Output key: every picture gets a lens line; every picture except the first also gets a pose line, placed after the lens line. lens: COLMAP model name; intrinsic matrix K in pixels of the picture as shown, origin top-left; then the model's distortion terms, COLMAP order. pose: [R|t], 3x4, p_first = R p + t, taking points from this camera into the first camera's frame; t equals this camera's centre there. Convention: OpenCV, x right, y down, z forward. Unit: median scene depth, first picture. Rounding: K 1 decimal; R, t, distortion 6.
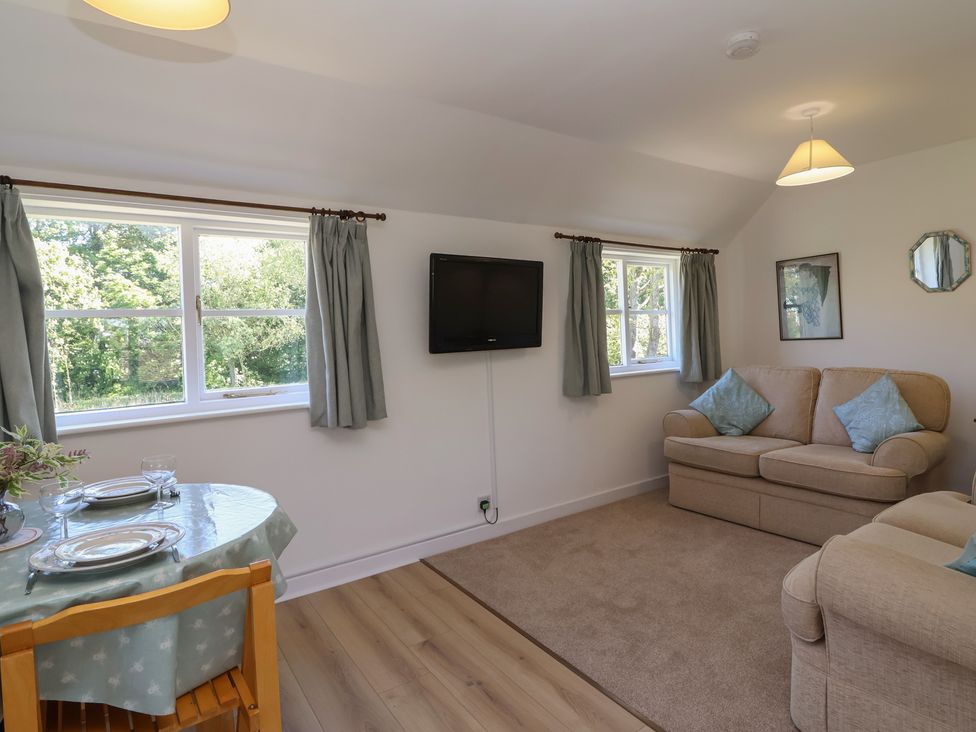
lens RADIAL K [[528.0, 0, 533.1], [0, 528.0, 334.4], [0, 0, 1]] dist [0.004116, -0.015333]
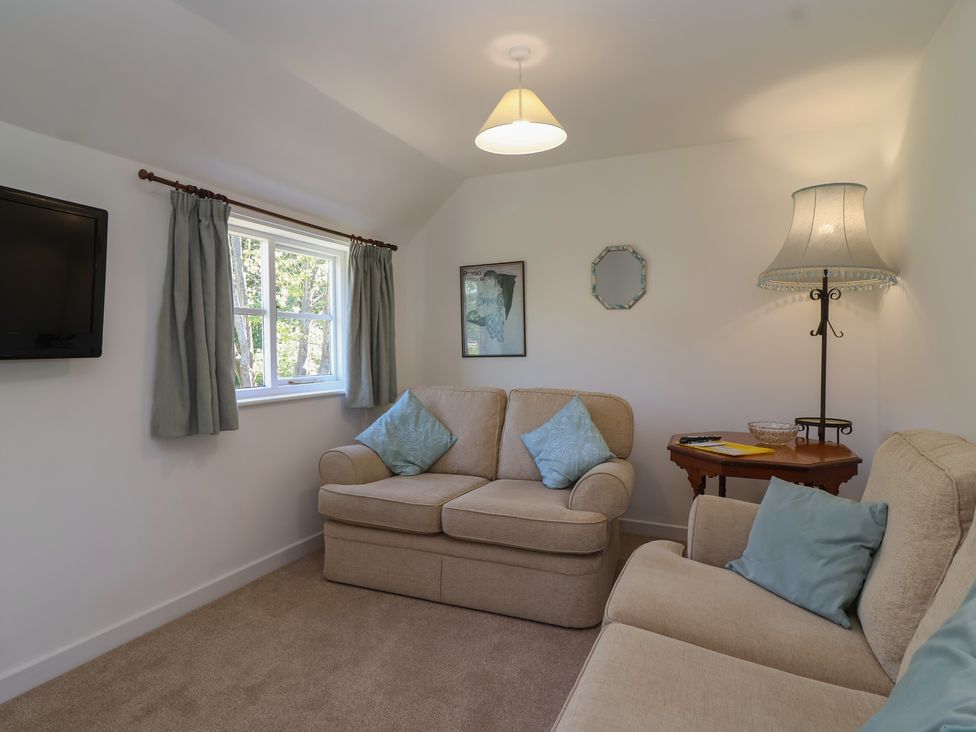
lens RADIAL K [[528.0, 0, 499.6], [0, 528.0, 360.5], [0, 0, 1]] dist [0.004116, -0.015333]
pose [[0.859796, 0.019203, 0.510276, 0.091445], [-0.026502, 0.999624, 0.007036, 0.011005], [-0.509949, -0.019573, 0.859982, 0.262674]]
